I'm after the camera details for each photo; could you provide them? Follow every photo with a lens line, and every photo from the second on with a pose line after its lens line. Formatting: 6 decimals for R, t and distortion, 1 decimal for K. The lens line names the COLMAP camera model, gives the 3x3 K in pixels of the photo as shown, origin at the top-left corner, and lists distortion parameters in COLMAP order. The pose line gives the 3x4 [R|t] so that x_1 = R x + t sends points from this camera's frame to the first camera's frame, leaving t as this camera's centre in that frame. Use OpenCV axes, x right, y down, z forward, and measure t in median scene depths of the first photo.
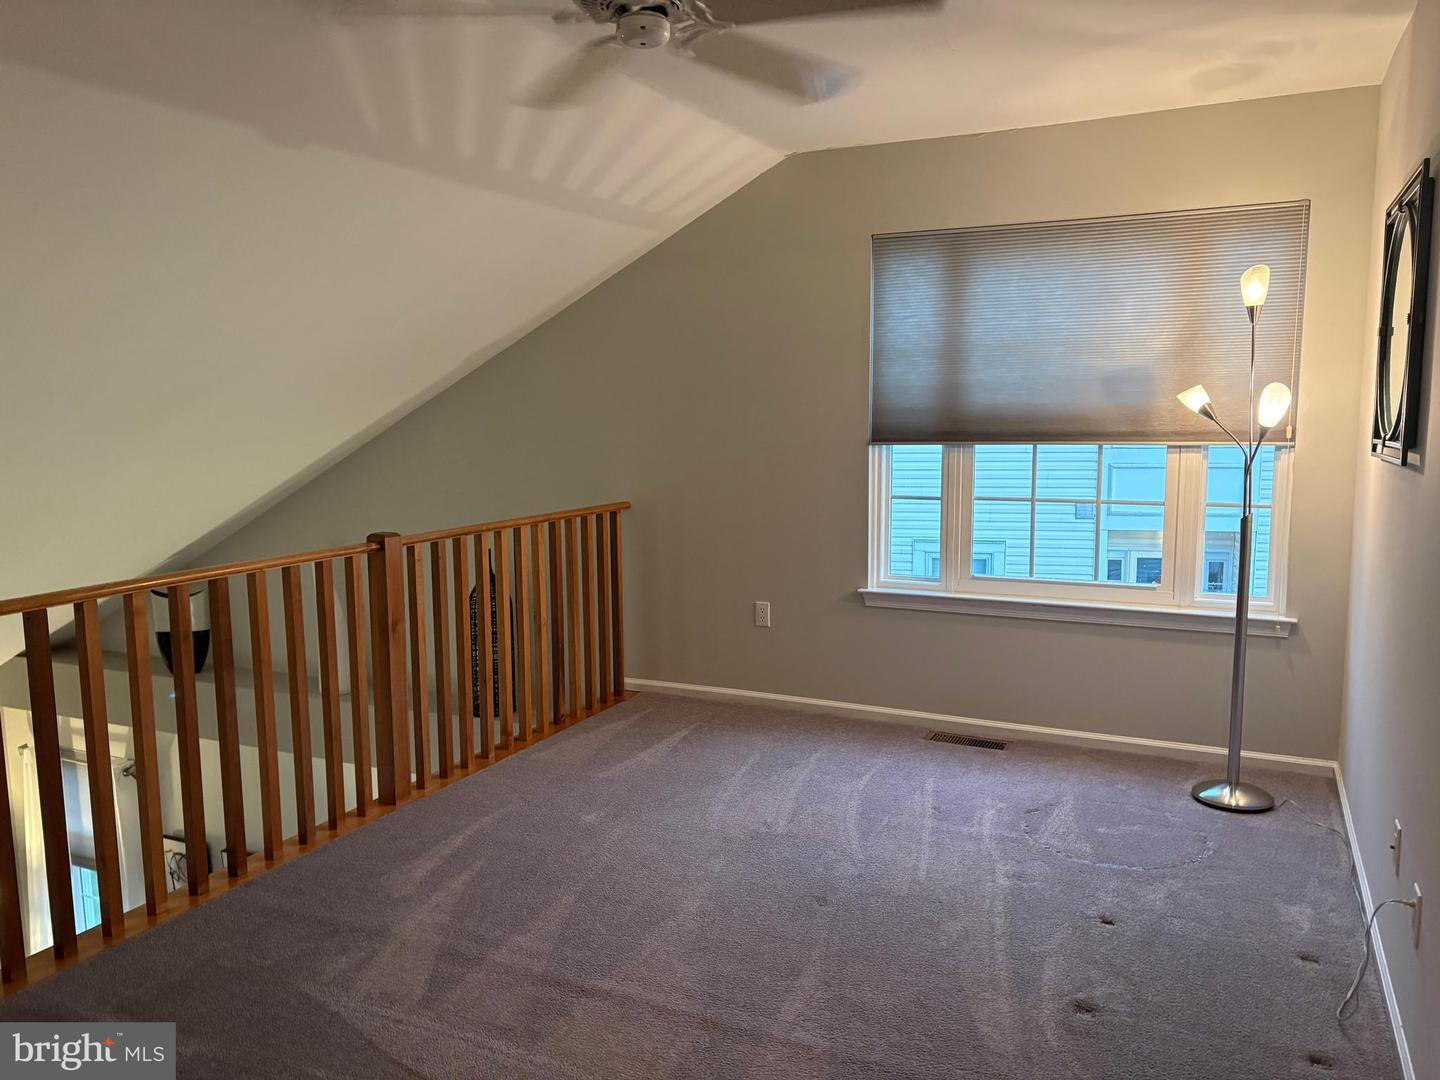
lens RADIAL K [[1094.9, 0, 720.0], [0, 1094.9, 540.0], [0, 0, 1]] dist [0.053990, -0.056214]
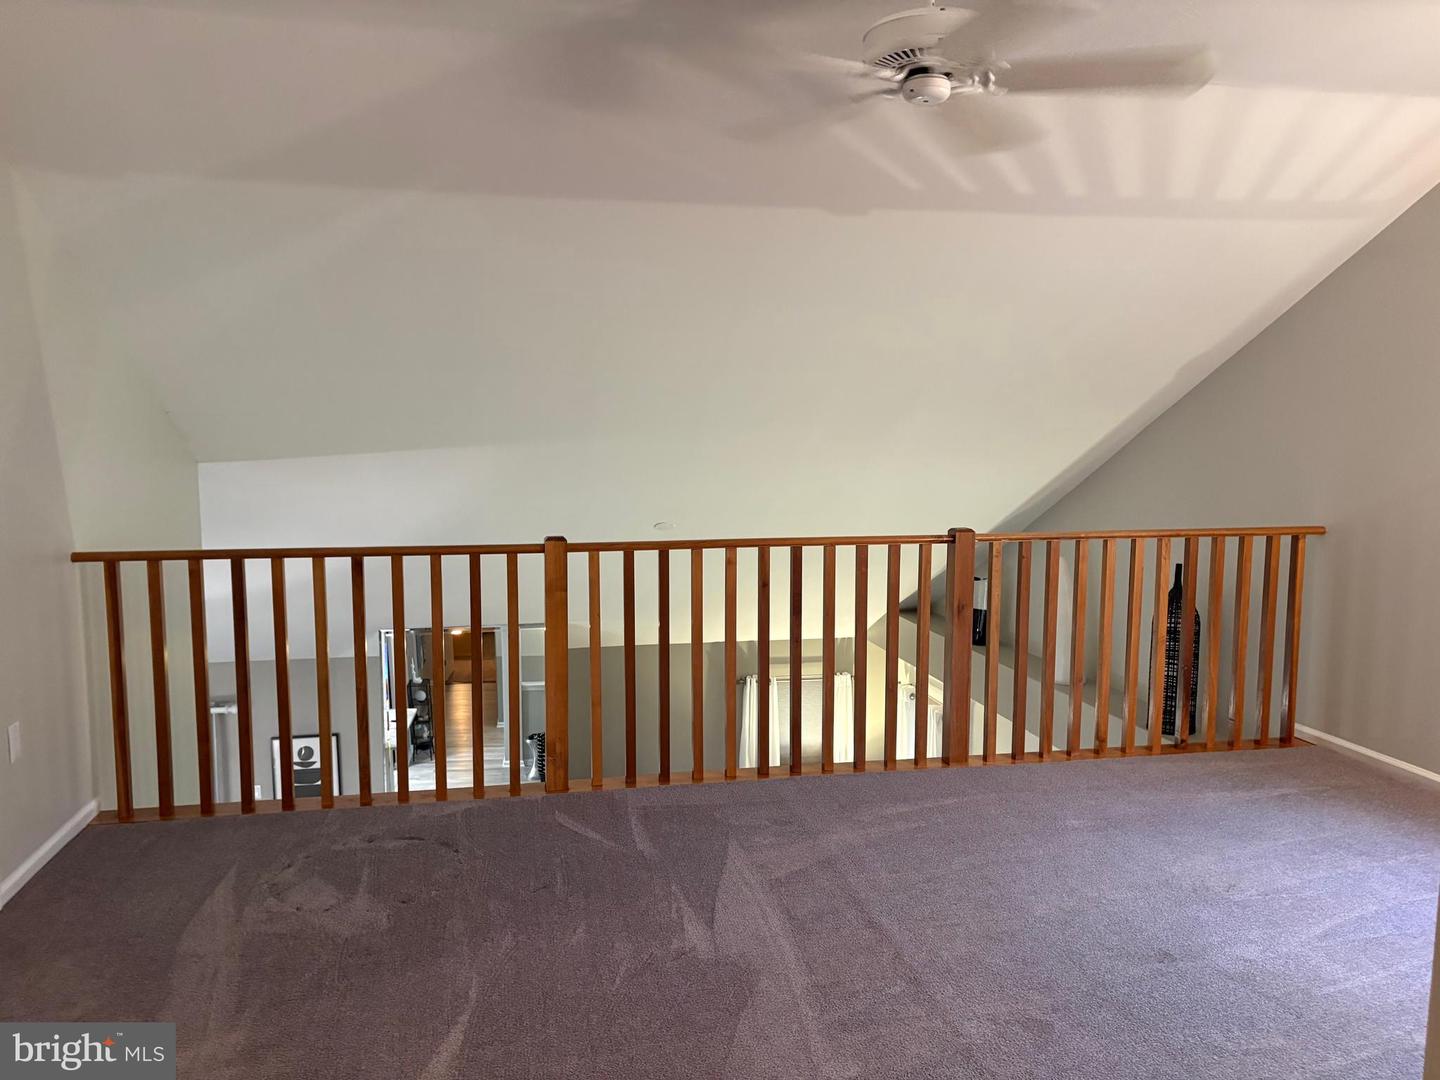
lens RADIAL K [[1094.9, 0, 720.0], [0, 1094.9, 540.0], [0, 0, 1]] dist [0.053990, -0.056214]
pose [[0.597985, 0.092729, -0.796125, 0.343914], [-0.102359, 0.993987, 0.038891, -0.009476], [0.794944, 0.058234, 0.603881, 0.079917]]
